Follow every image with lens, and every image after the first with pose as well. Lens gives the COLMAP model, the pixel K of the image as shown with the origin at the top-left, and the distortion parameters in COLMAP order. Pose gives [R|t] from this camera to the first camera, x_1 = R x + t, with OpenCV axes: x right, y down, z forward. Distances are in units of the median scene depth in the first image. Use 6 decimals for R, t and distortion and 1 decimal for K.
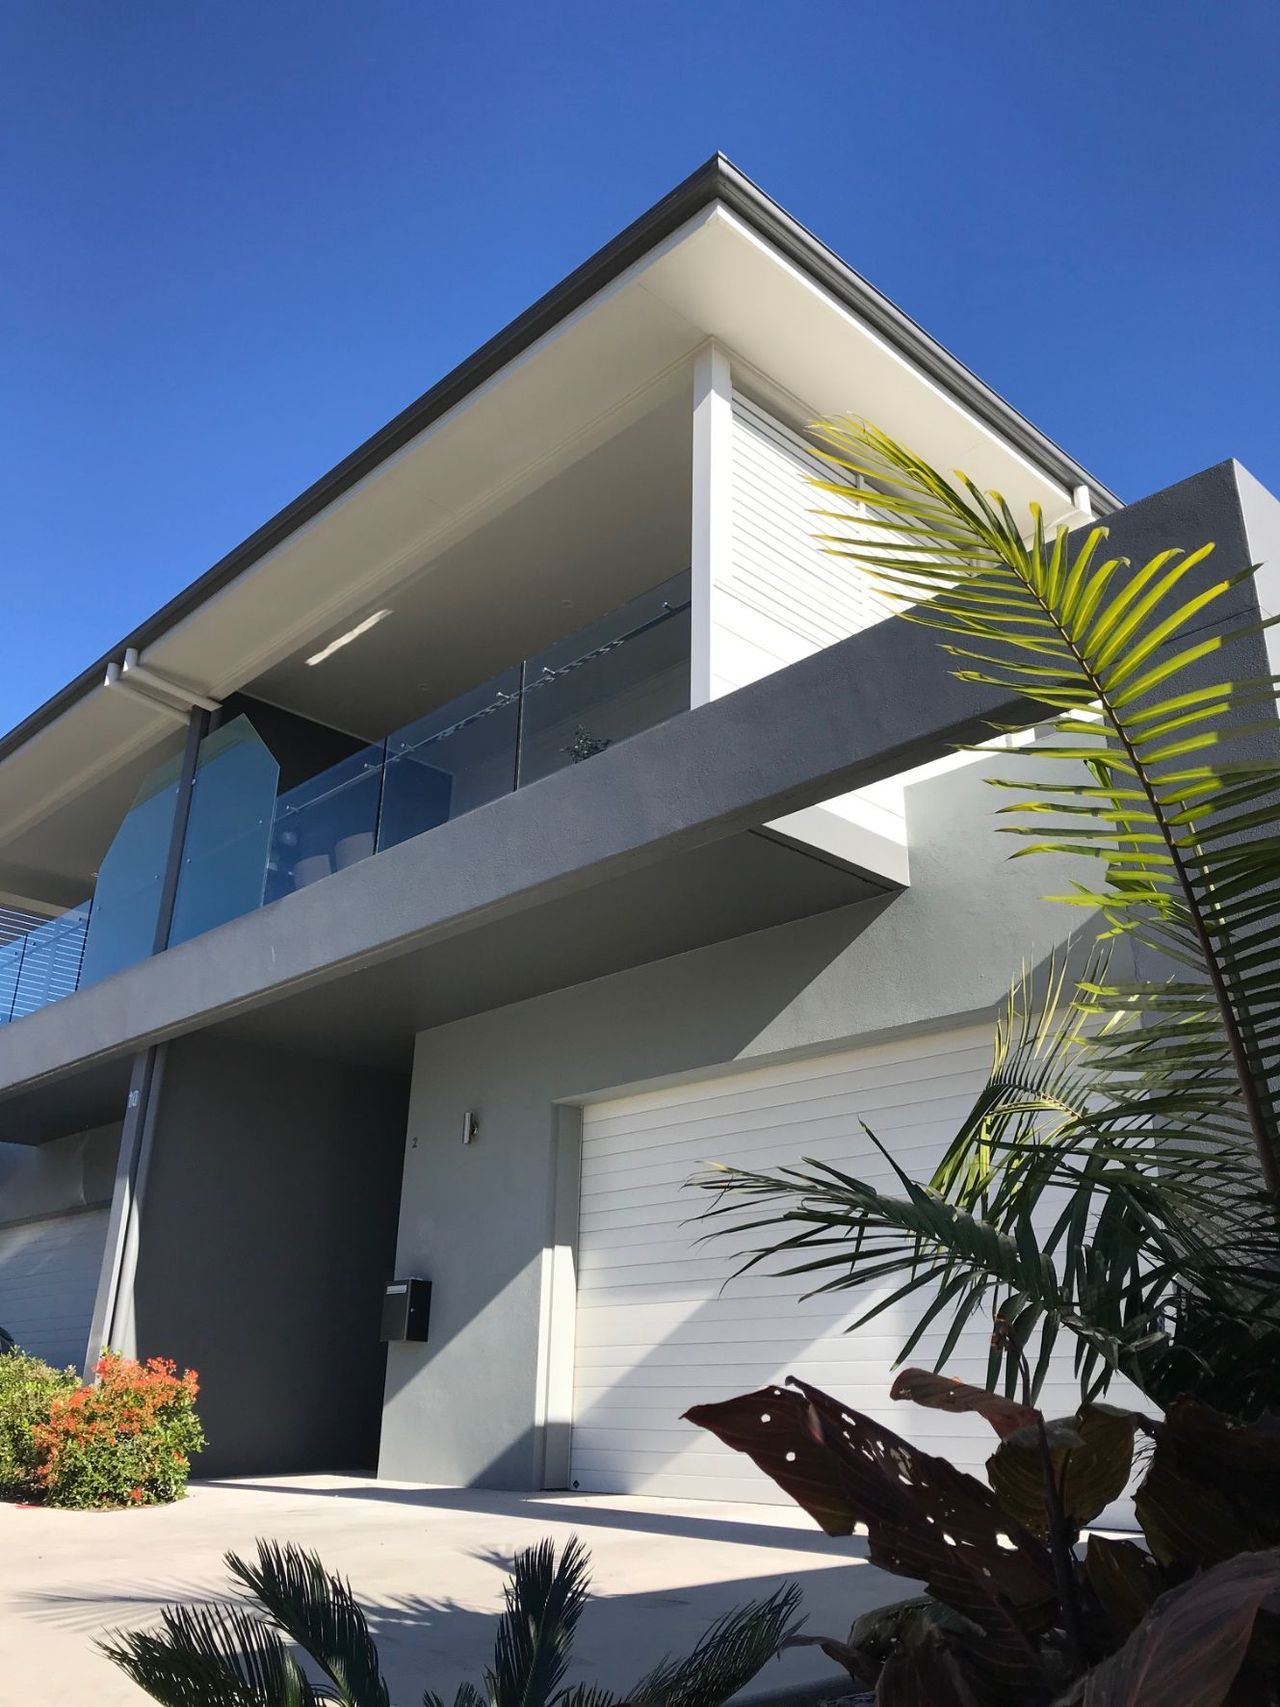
lens RADIAL K [[1400.7, 0, 645.9], [0, 1400.7, 833.0], [0, 0, 1]] dist [-0.004182, 0.063590]
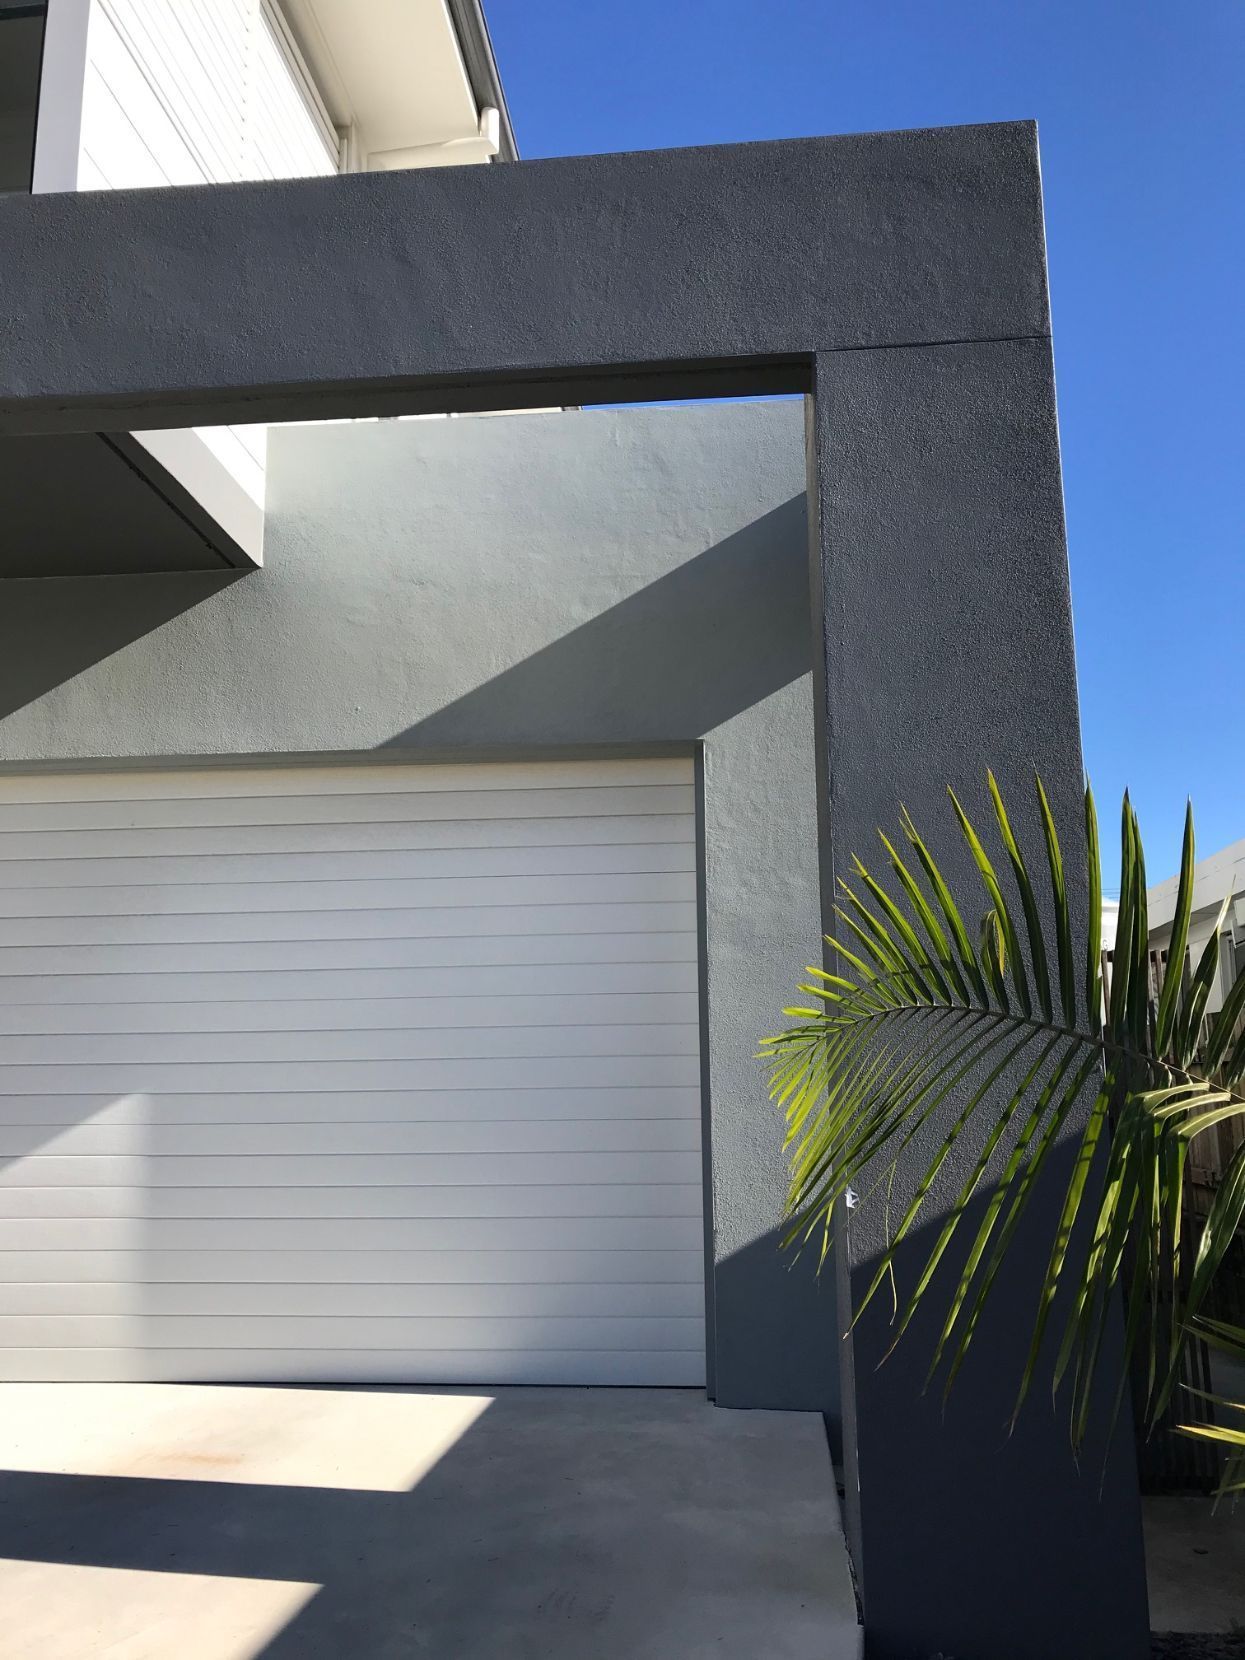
lens RADIAL K [[1362.2, 0, 628.2], [0, 1362.2, 810.1], [0, 0, 1]] dist [-0.004182, 0.063590]
pose [[0.751262, 0.099006, 0.652536, -0.120934], [-0.233067, 0.964784, 0.121948, 0.030264], [-0.617482, -0.243700, 0.747881, 0.334899]]
